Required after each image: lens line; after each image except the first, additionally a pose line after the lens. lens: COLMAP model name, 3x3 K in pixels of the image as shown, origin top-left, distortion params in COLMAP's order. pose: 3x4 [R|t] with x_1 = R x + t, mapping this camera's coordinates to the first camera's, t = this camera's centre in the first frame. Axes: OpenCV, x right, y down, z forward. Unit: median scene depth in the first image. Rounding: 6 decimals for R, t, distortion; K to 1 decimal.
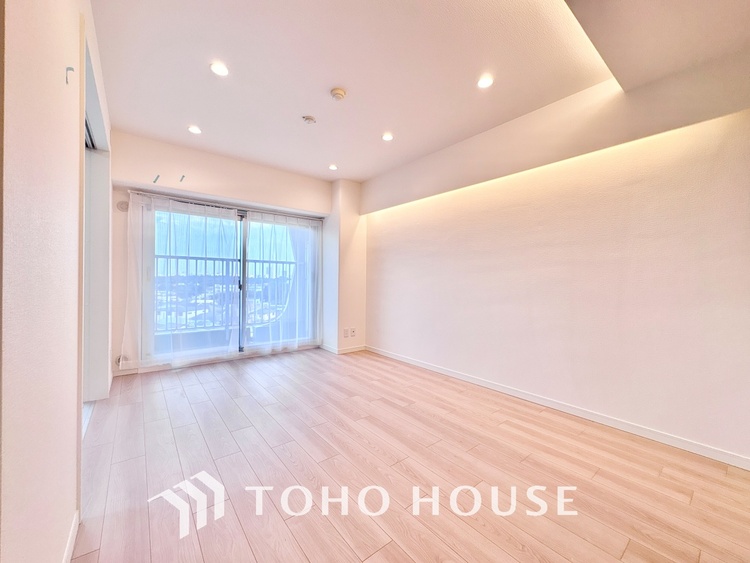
lens RADIAL K [[298.9, 0, 375.0], [0, 298.9, 281.5], [0, 0, 1]] dist [-0.000940, -0.000451]
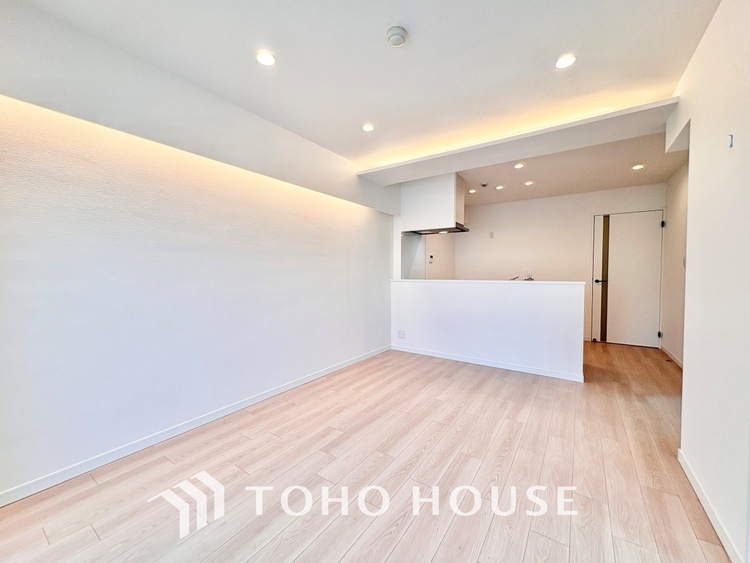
lens RADIAL K [[298.9, 0, 375.0], [0, 298.9, 281.5], [0, 0, 1]] dist [-0.000940, -0.000451]
pose [[-0.287475, -0.040408, 0.956935, -0.505567], [0.002615, 0.999073, 0.042973, -0.041279], [-0.957785, 0.014856, -0.287102, 0.777641]]
